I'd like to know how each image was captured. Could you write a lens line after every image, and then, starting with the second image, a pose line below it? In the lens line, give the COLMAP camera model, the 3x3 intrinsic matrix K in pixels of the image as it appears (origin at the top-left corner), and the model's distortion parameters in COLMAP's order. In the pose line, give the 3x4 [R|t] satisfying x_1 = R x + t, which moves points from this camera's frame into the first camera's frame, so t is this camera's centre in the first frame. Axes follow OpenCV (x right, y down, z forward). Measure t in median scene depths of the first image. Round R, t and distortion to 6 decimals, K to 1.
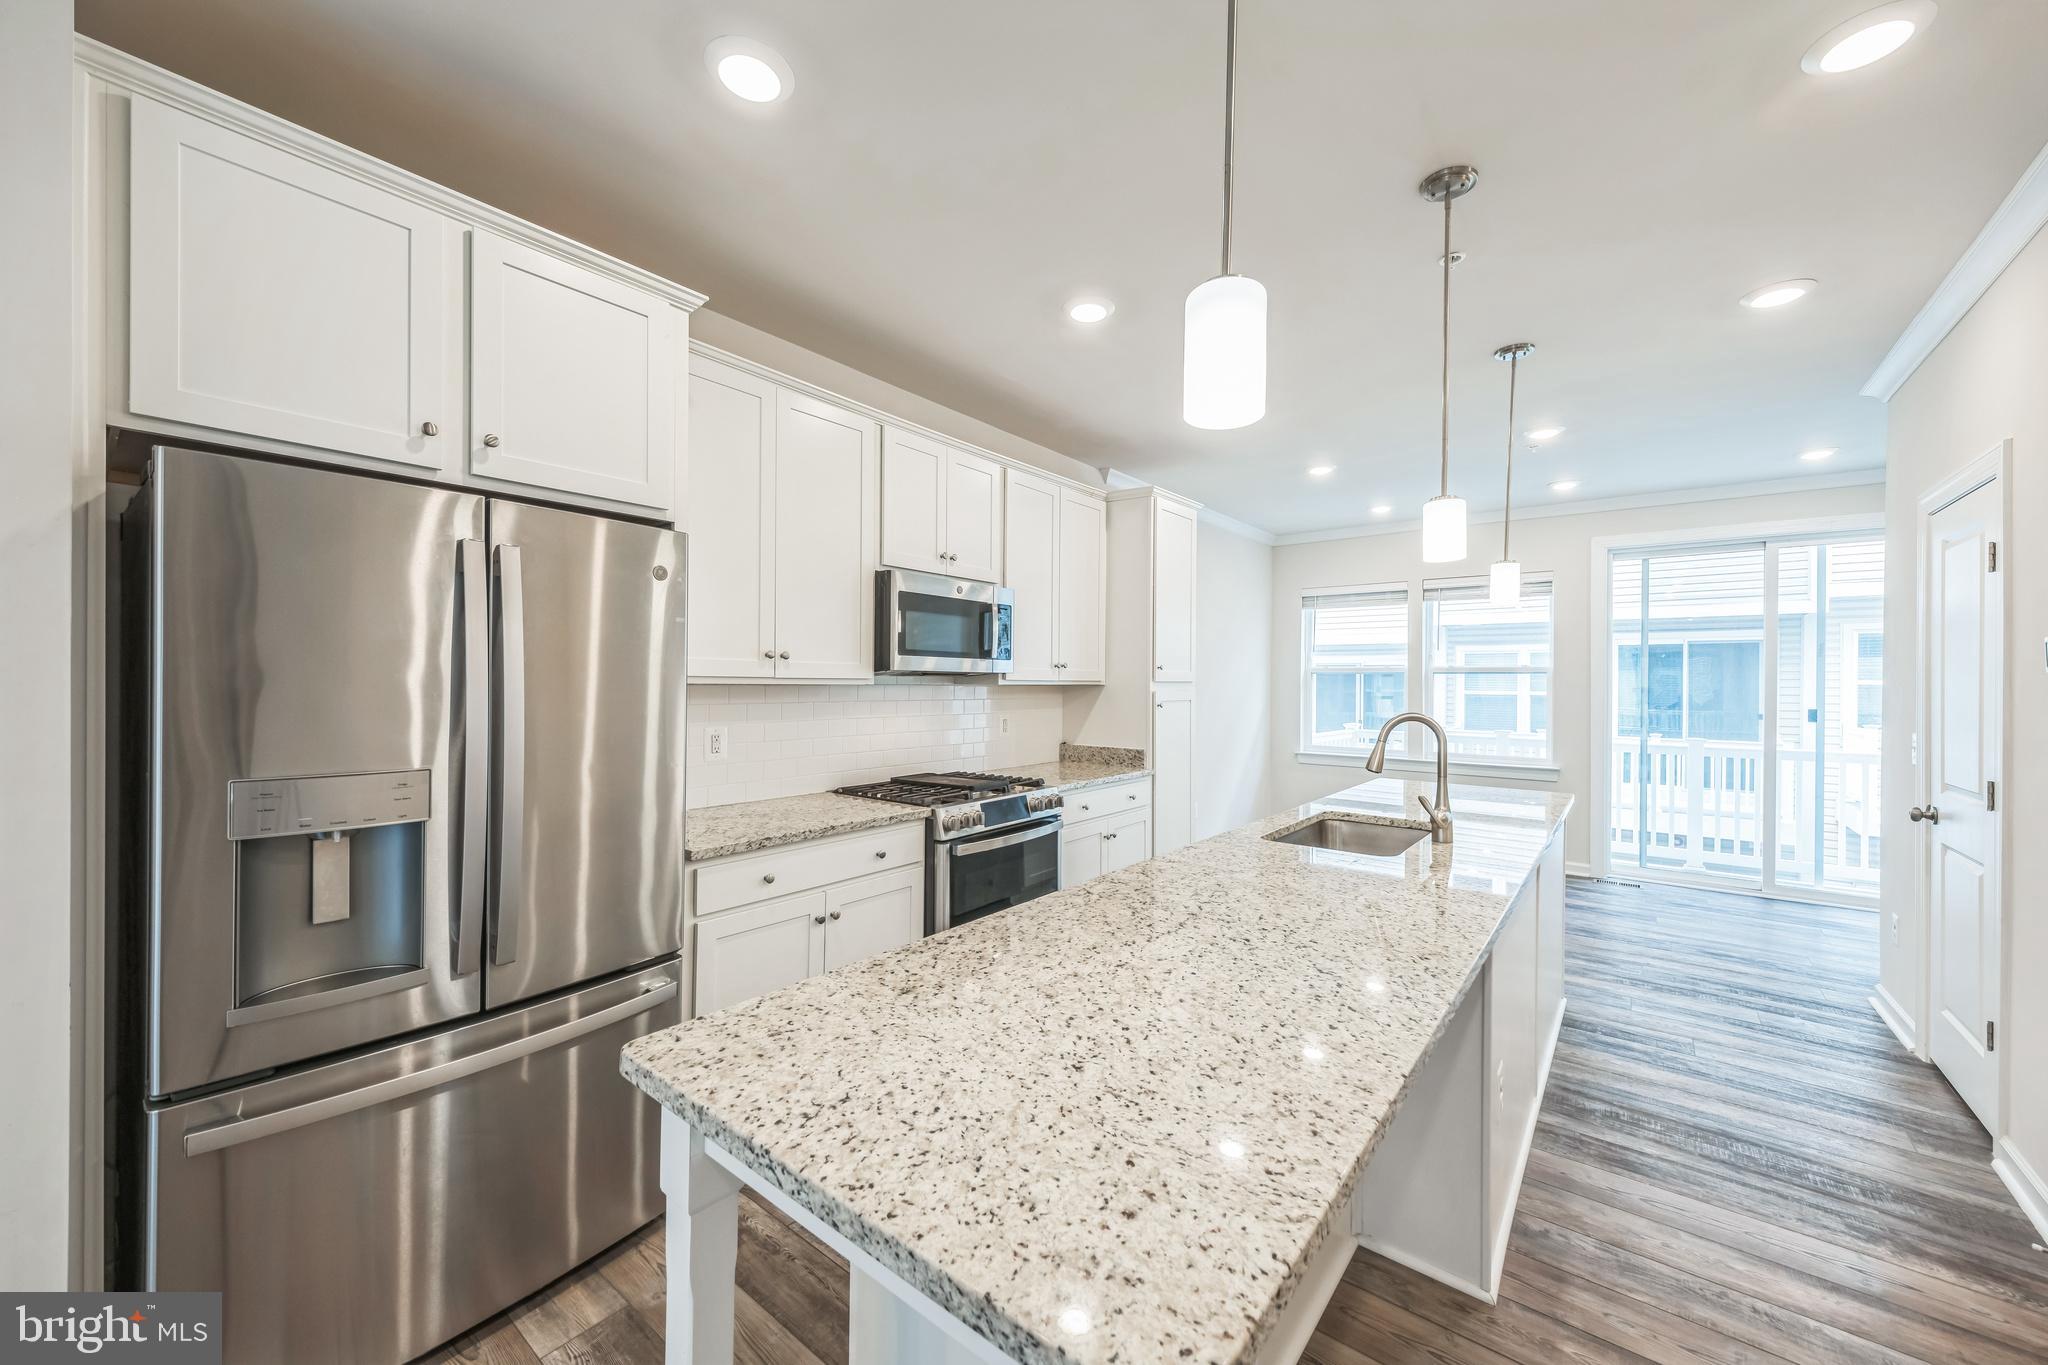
lens RADIAL K [[769.9, 0, 1031.5], [0, 769.9, 682.2], [0, 0, 1]] dist [0.015024, 0.000048]
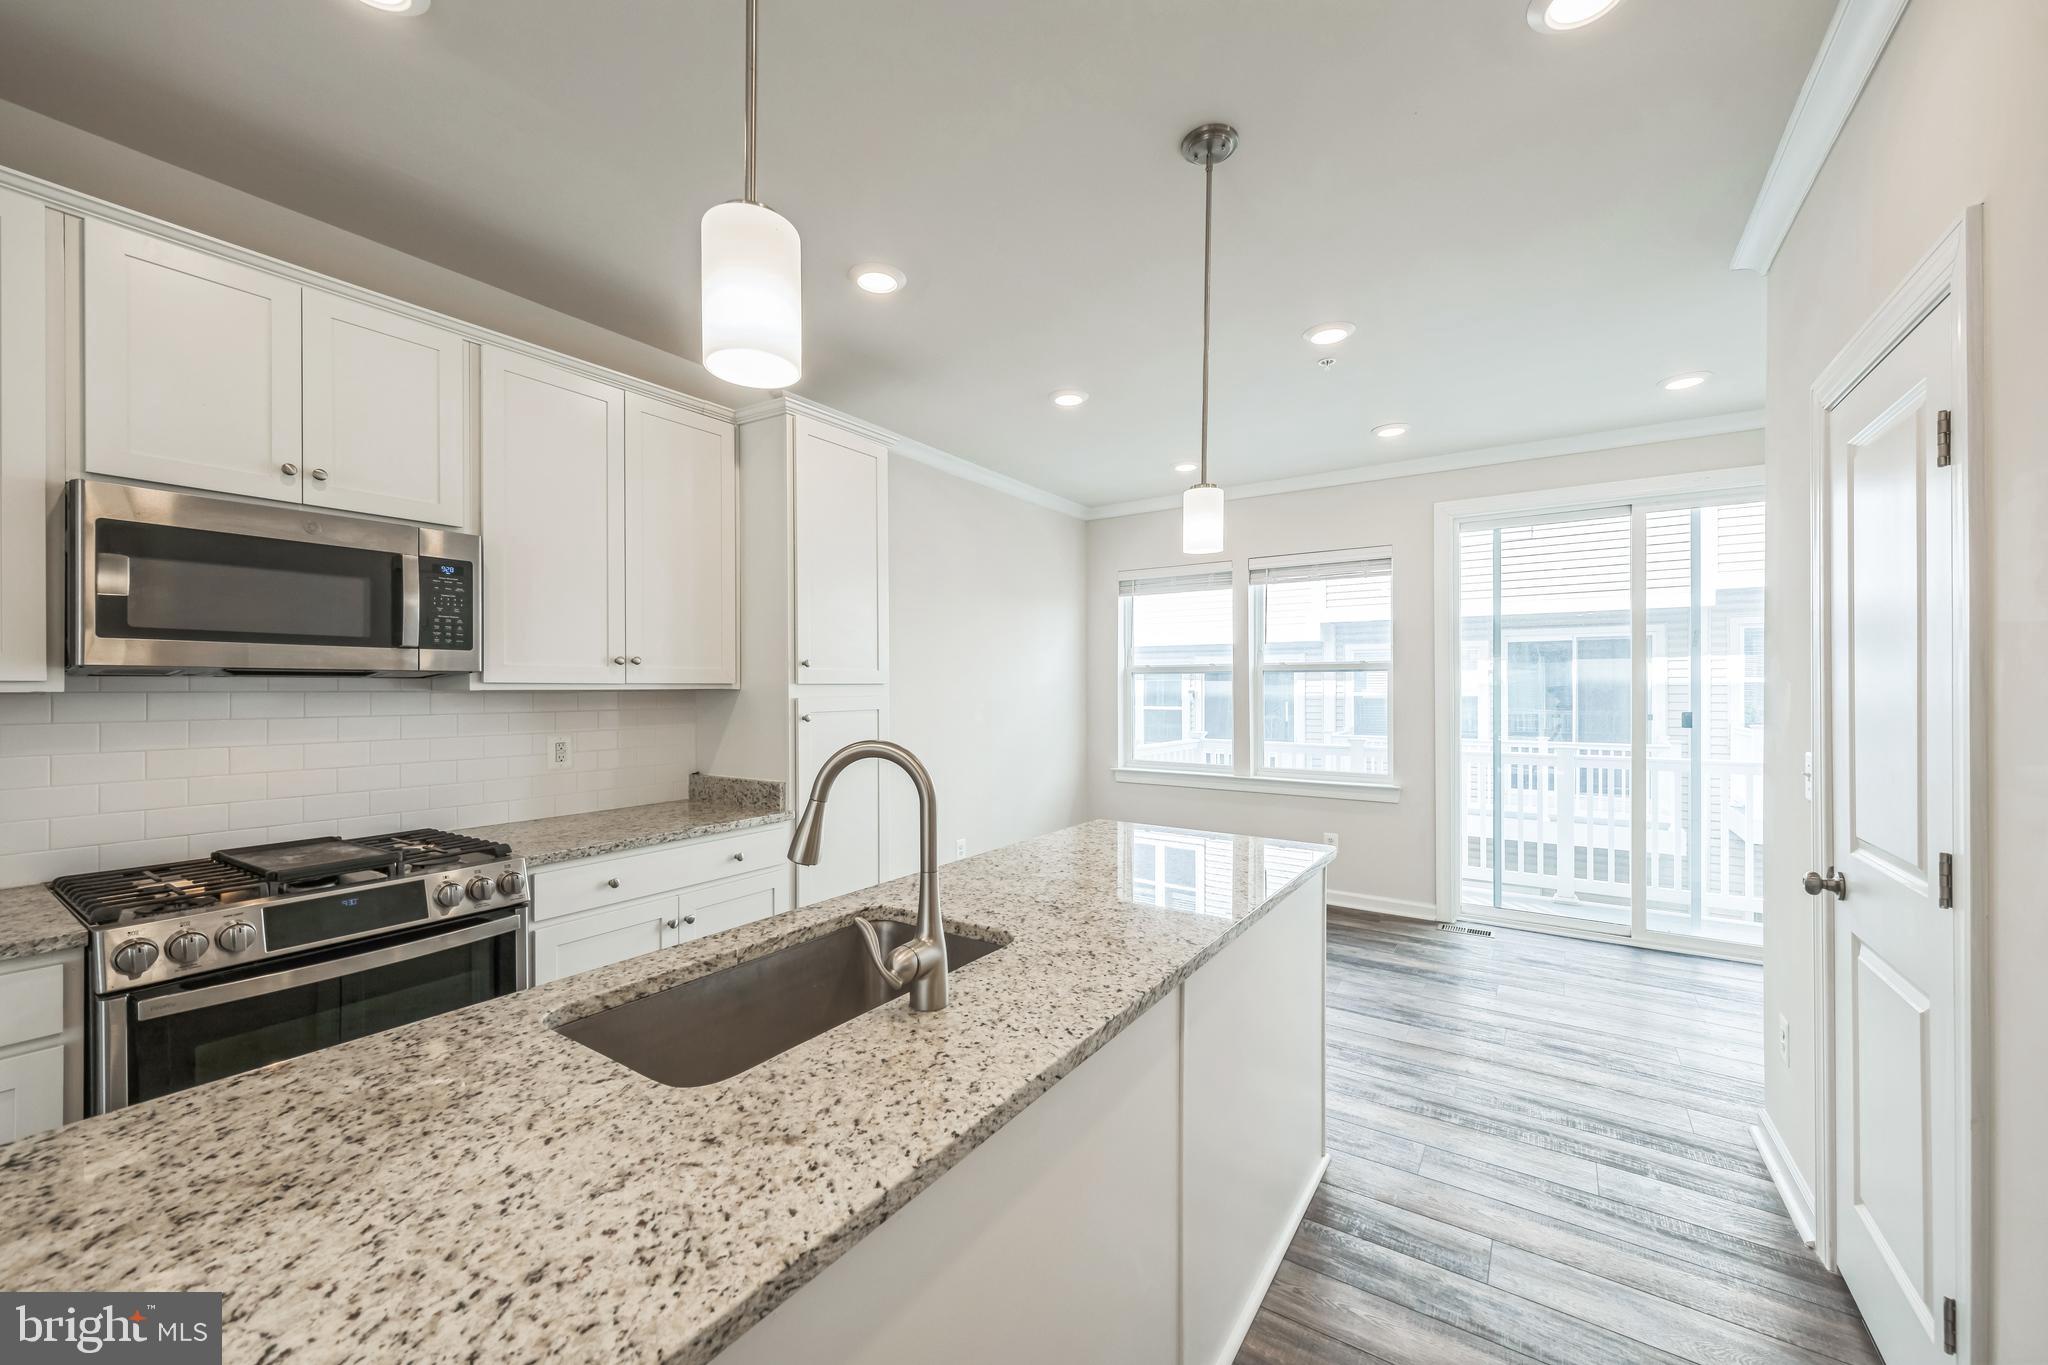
lens RADIAL K [[780.9, 0, 1028.3], [0, 780.9, 688.6], [0, 0, 1]] dist [0.016399, 0.000004]
pose [[0.997190, -0.008862, 0.074385, 0.386637], [0.008776, 0.999960, 0.001489, 0.005258], [-0.074395, -0.000832, 0.997229, 0.351130]]
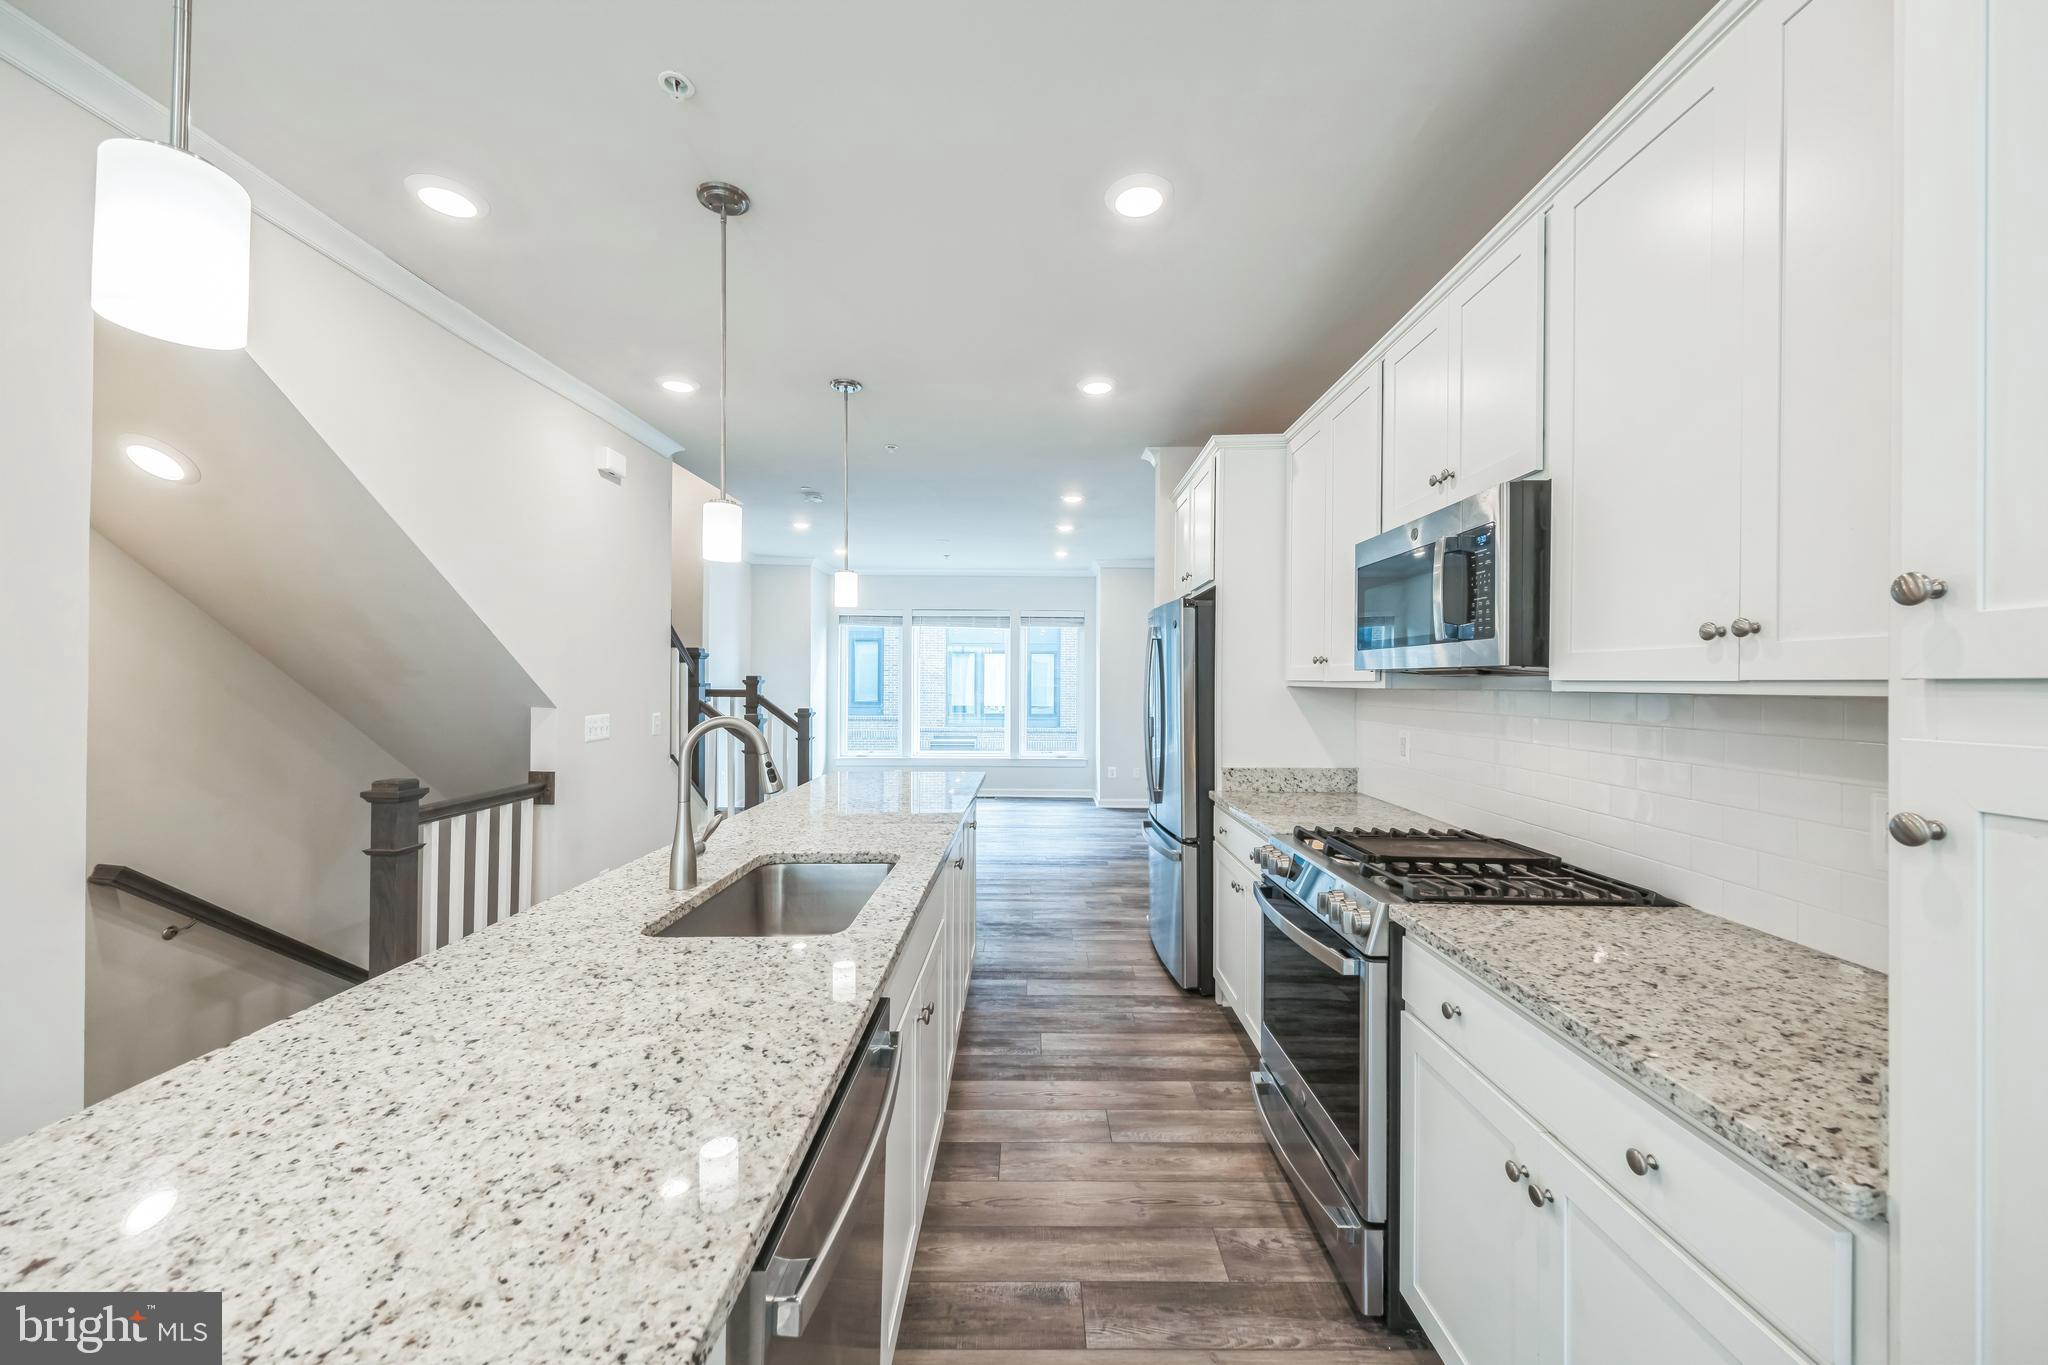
lens RADIAL K [[761.6, 0, 1030.4], [0, 761.6, 679.1], [0, 0, 1]] dist [0.001682, 0.000003]
pose [[-0.788119, -0.015411, -0.615329, 0.501212], [-0.012794, 0.999881, -0.008655, 0.004355], [0.615389, 0.001051, -0.788222, 1.244527]]
